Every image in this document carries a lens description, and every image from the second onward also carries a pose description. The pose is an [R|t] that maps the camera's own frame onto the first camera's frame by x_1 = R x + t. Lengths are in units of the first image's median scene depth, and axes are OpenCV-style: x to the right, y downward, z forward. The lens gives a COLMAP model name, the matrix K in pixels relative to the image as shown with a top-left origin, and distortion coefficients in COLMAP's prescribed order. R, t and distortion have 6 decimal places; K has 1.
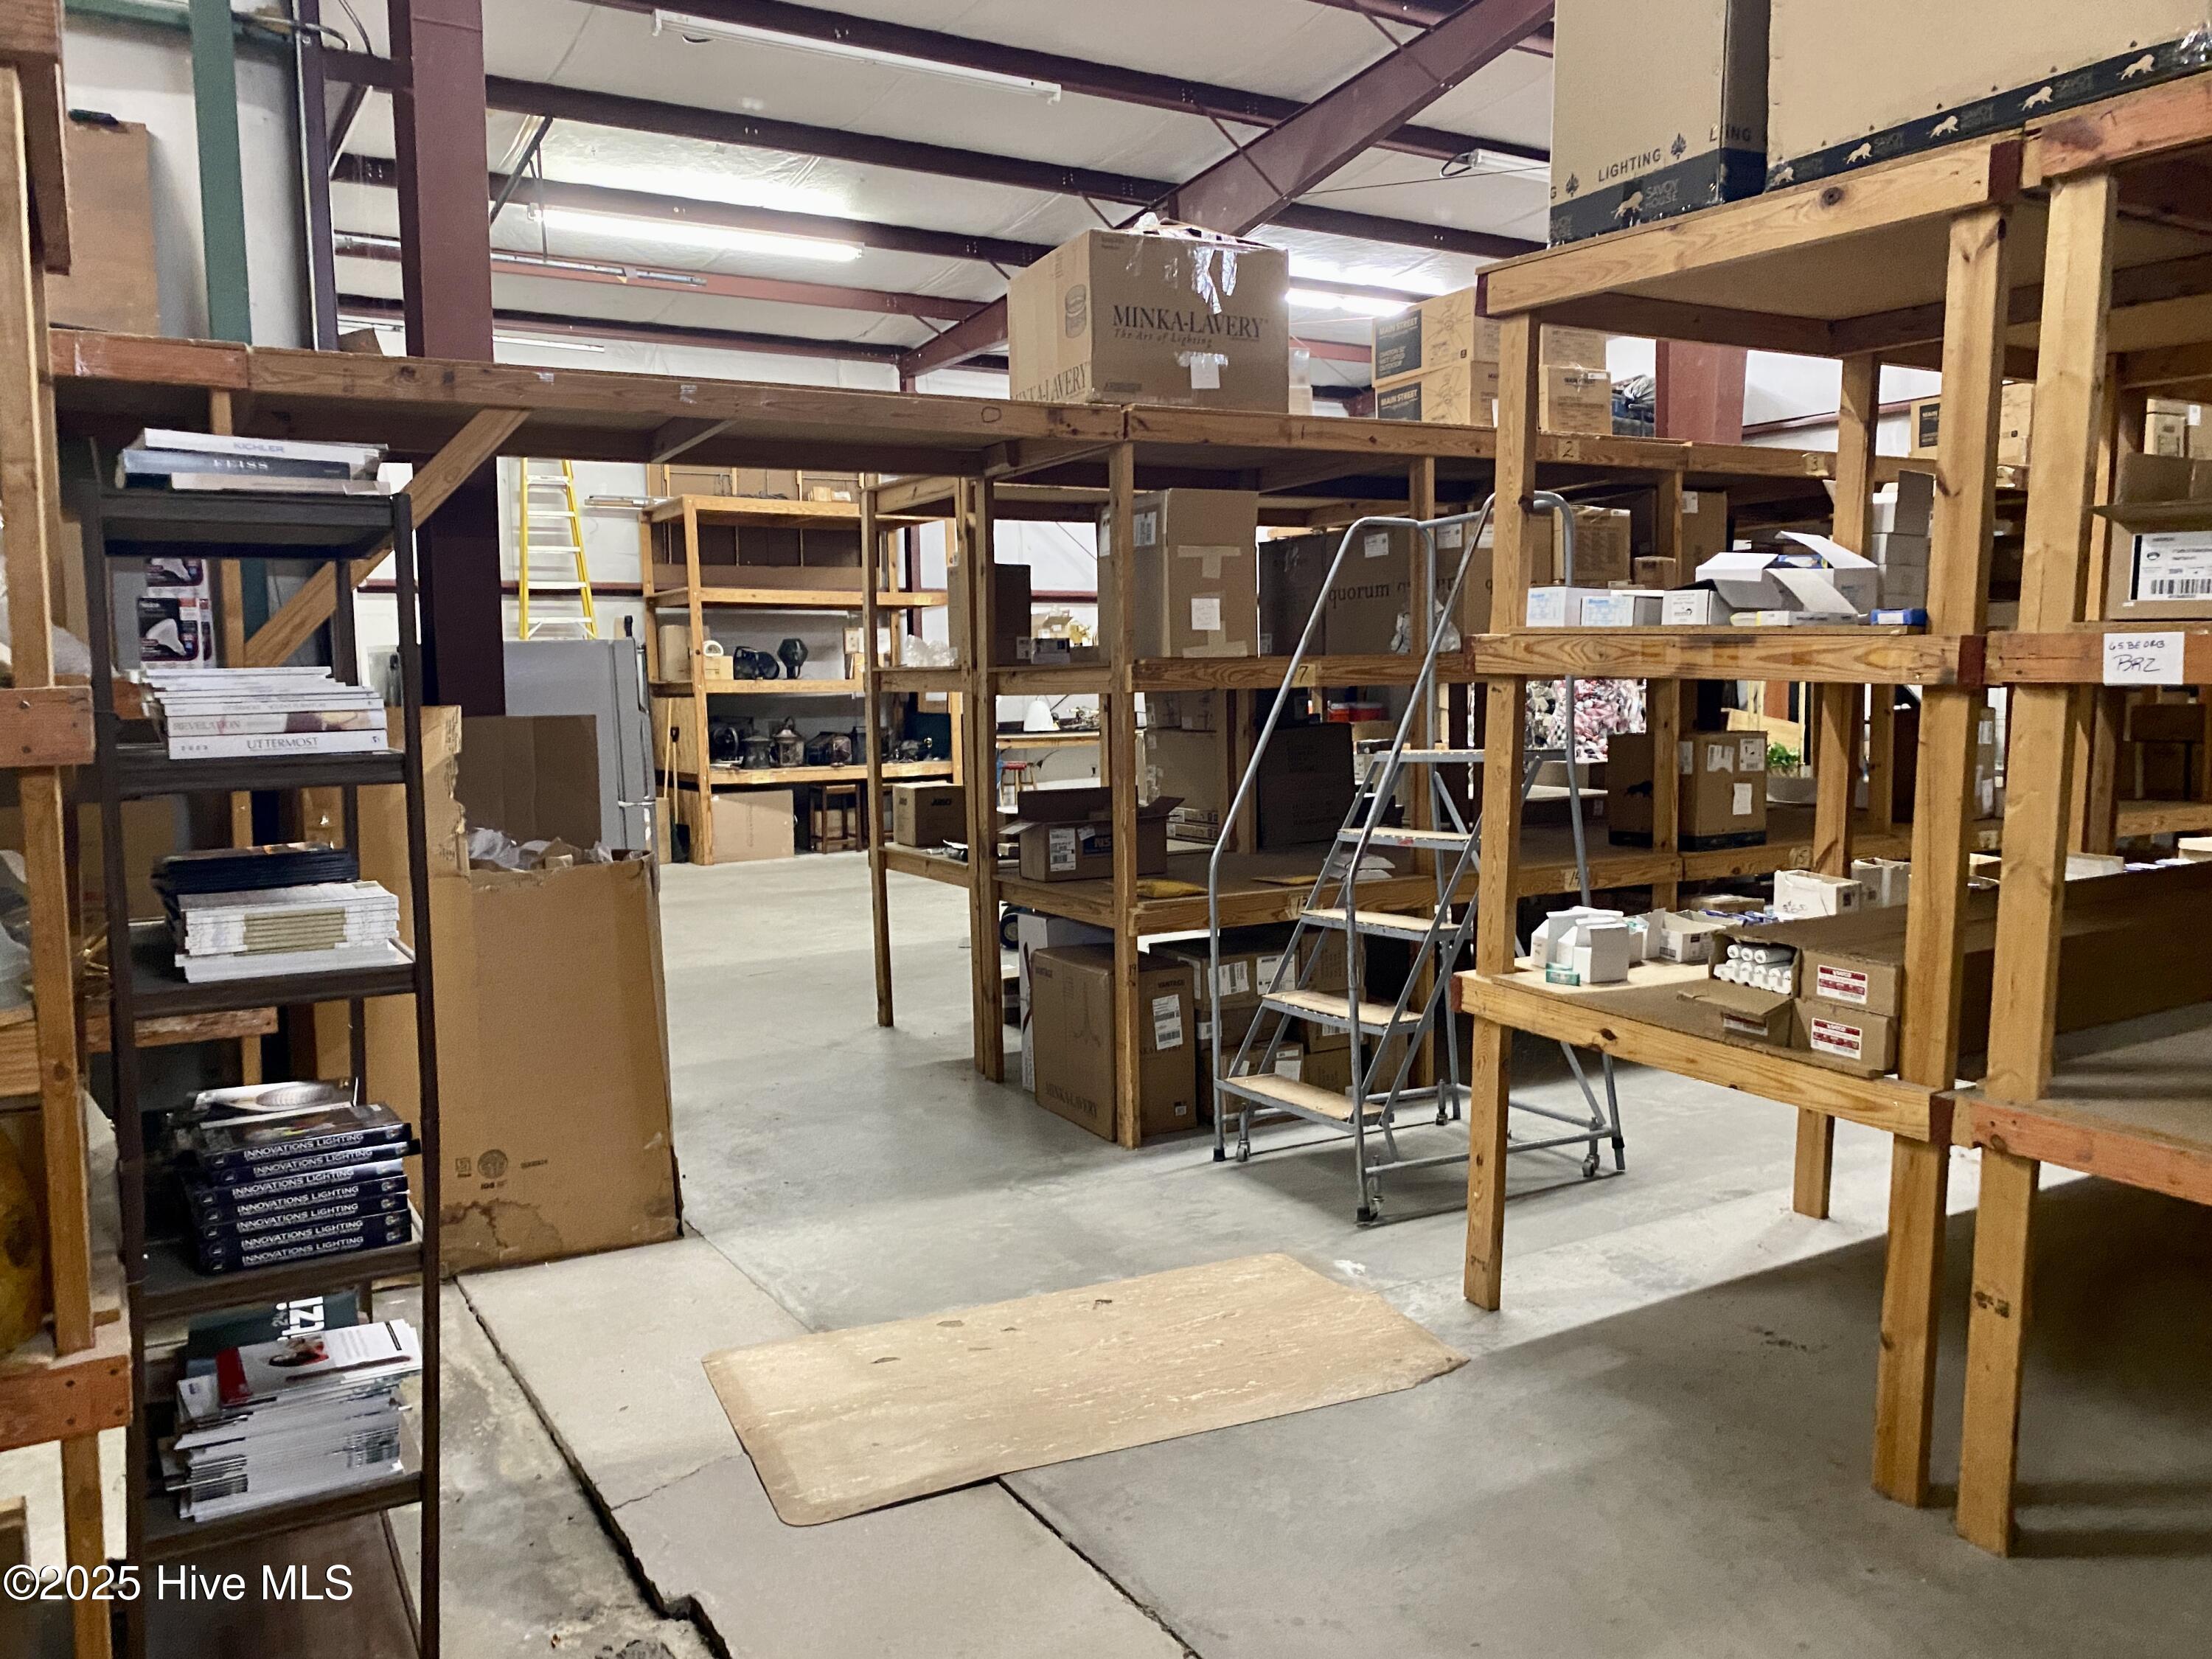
lens RADIAL K [[1708.2, 0, 1097.9], [0, 1708.2, 833.8], [0, 0, 1]] dist [0.039305, -0.009301]
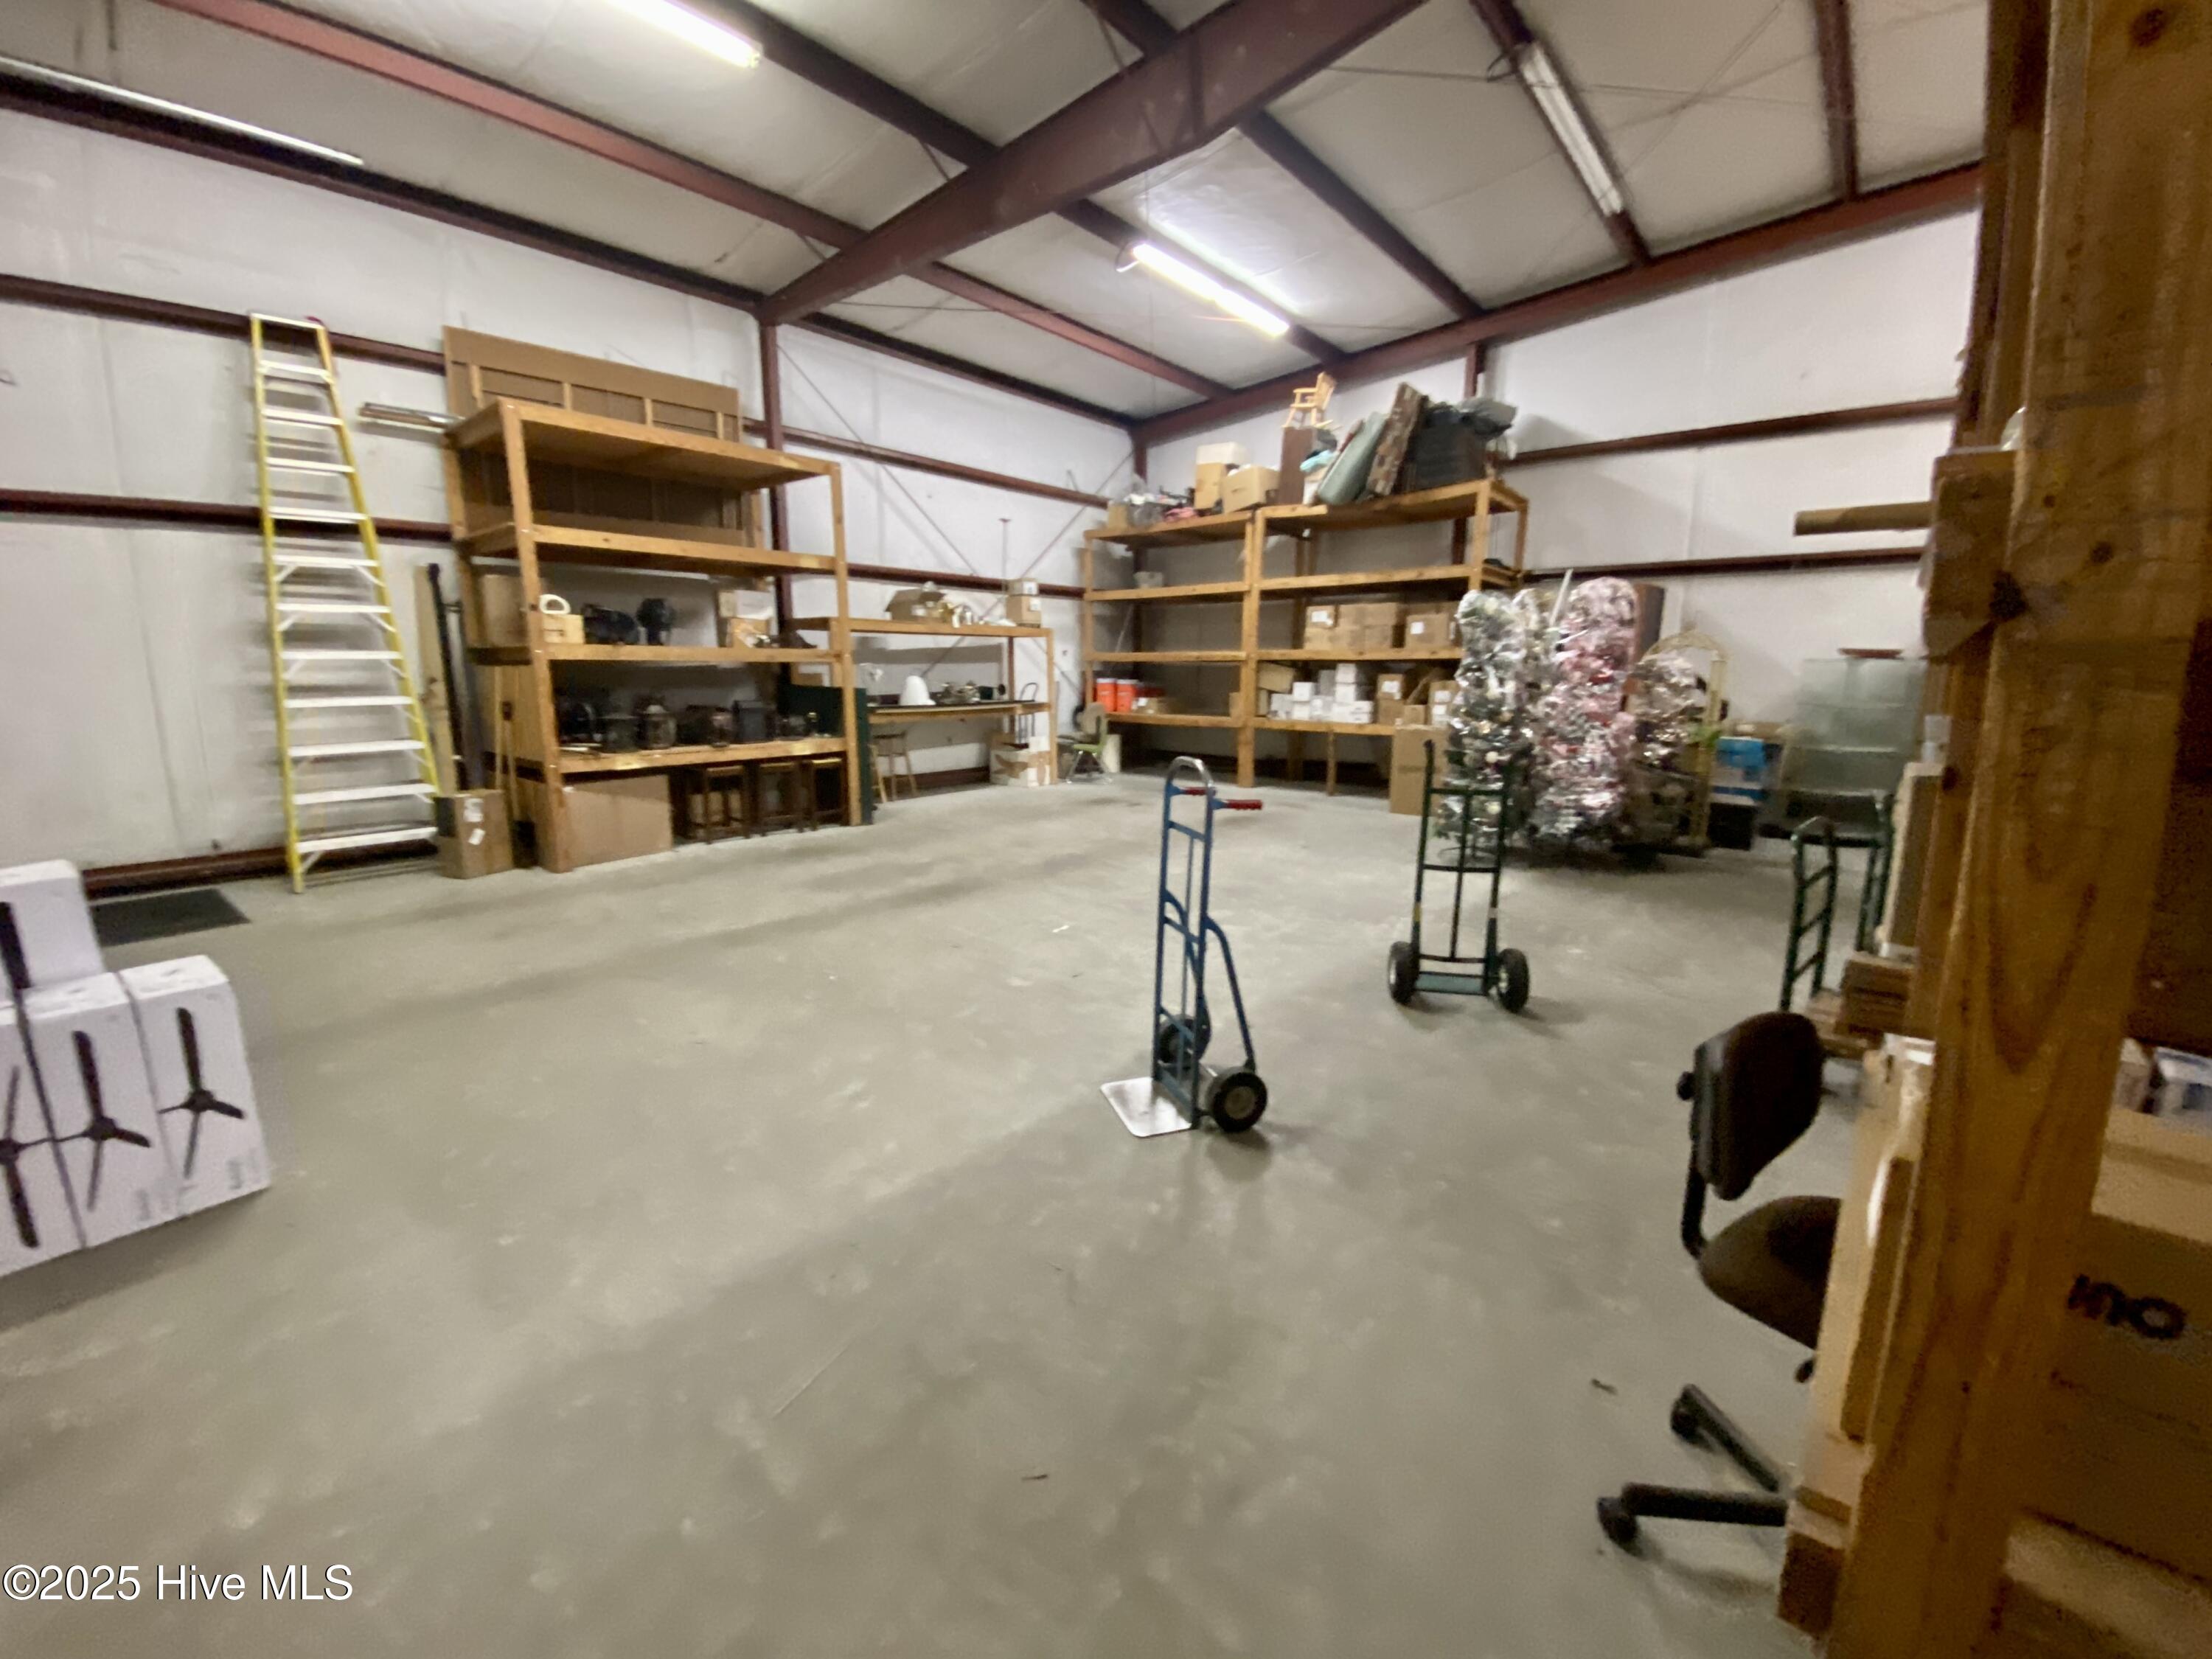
lens RADIAL K [[900.7, 0, 1126.7], [0, 900.7, 833.2], [0, 0, 1]] dist [-0.025351, -0.002414]
pose [[0.935655, -0.043913, 0.350173, -0.119641], [0.009925, 0.995110, 0.098271, -0.038128], [-0.352776, -0.088472, 0.931516, 0.488267]]
